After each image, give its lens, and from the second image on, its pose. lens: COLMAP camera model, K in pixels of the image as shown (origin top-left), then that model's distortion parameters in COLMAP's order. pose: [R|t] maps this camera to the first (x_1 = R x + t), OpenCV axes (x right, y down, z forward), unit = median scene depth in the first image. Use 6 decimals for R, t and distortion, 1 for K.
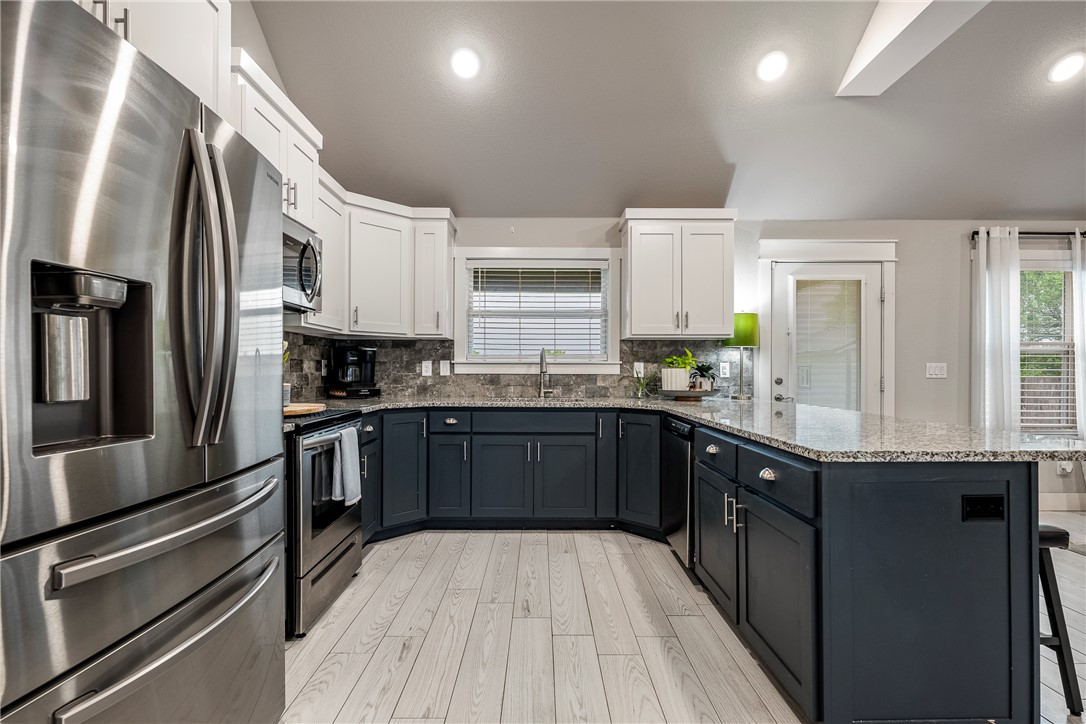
lens RADIAL K [[515.4, 0, 541.8], [0, 515.4, 370.7], [0, 0, 1]] dist [-0.000596, 0.000060]
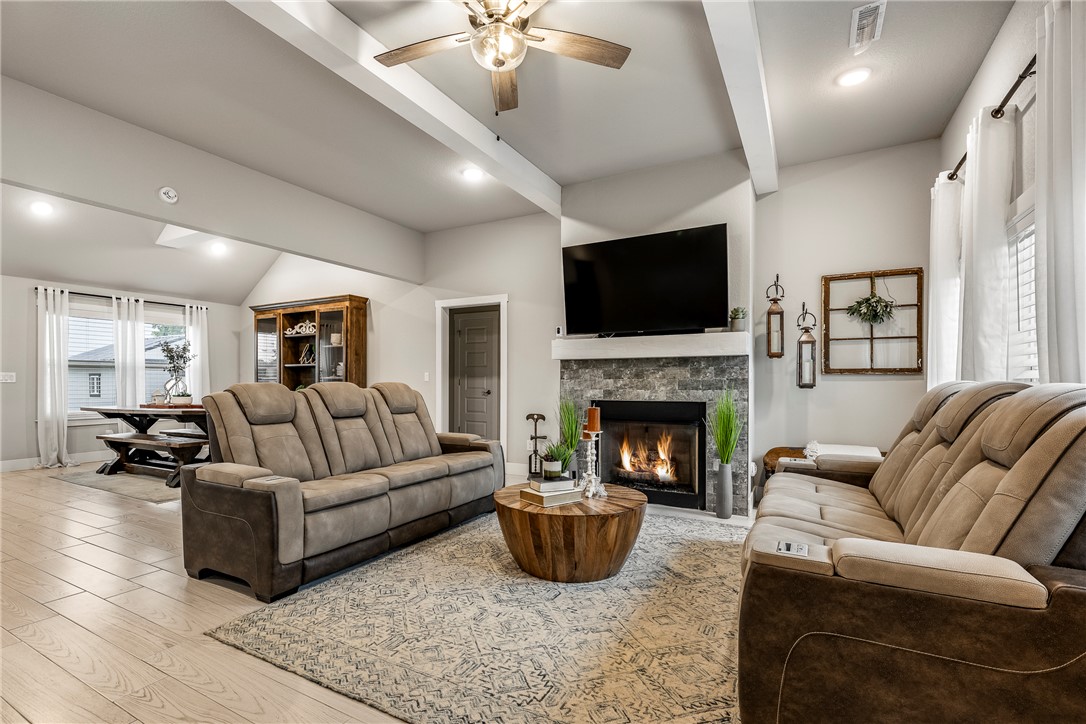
lens RADIAL K [[503.5, 0, 519.1], [0, 503.5, 379.3], [0, 0, 1]] dist [-0.000380, 0.000142]
pose [[0.499638, -0.000396, 0.866234, 0.274924], [0.000221, 1.000000, 0.000330, 0.006491], [-0.866234, 0.000026, 0.499638, -1.086691]]
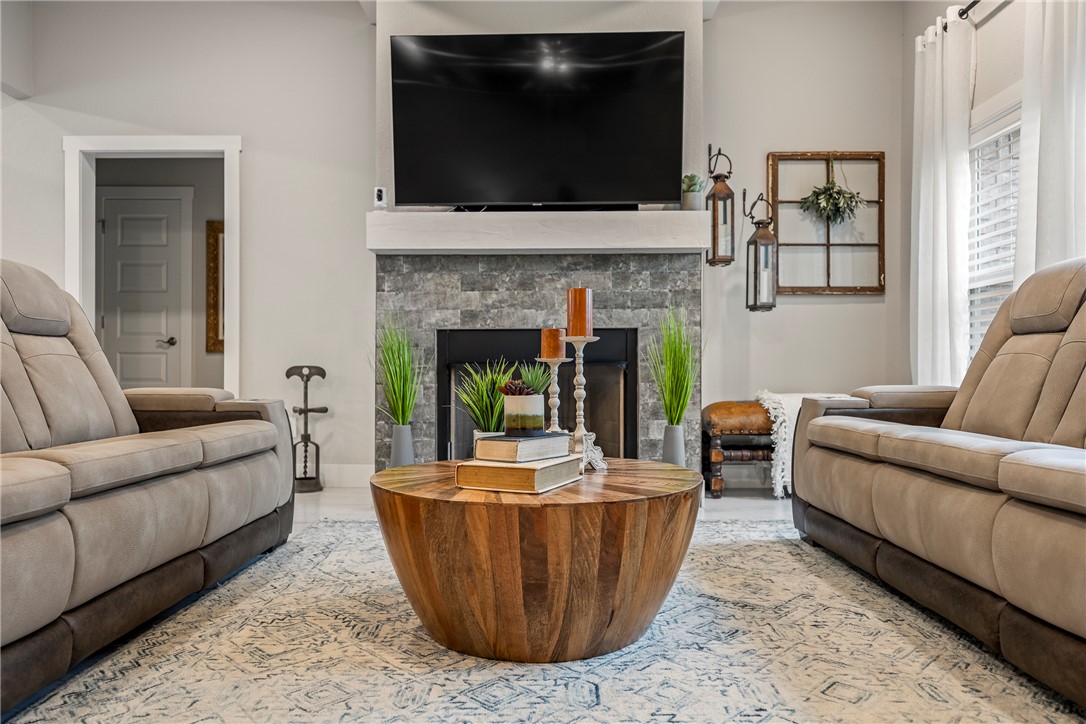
lens RADIAL K [[721.8, 0, 538.7], [0, 721.8, 366.3], [0, 0, 1]] dist [-0.002816, -0.000495]
pose [[0.018443, 0.001689, 0.999828, 0.468120], [-0.000853, 0.999998, -0.001674, 0.109456], [-0.999830, -0.000822, 0.018445, -0.775314]]
